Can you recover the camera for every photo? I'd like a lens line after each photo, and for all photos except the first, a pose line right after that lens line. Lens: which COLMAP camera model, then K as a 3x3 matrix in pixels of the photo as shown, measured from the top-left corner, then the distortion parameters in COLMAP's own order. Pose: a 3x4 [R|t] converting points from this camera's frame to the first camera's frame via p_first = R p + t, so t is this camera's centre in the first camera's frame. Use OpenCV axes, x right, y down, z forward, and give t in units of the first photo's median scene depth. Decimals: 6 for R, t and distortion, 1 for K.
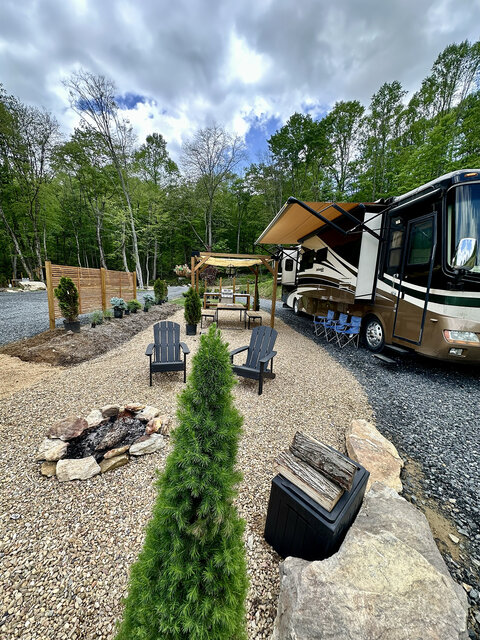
lens RADIAL K [[253.6, 0, 240.1], [0, 253.6, 321.7], [0, 0, 1]] dist [-0.003725, 0.000302]
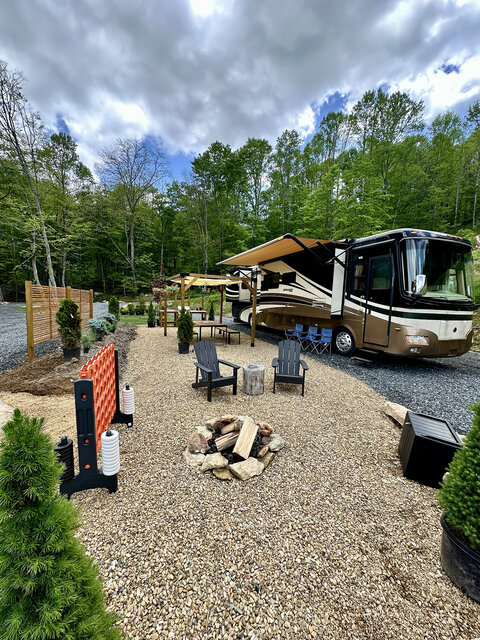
lens RADIAL K [[253.6, 0, 240.4], [0, 253.6, 321.6], [0, 0, 1]] dist [-0.003725, 0.000302]
pose [[0.948882, -0.034672, 0.313721, -0.211906], [0.051987, 0.997541, -0.046993, -0.010769], [-0.311321, 0.060900, 0.948351, -0.032769]]
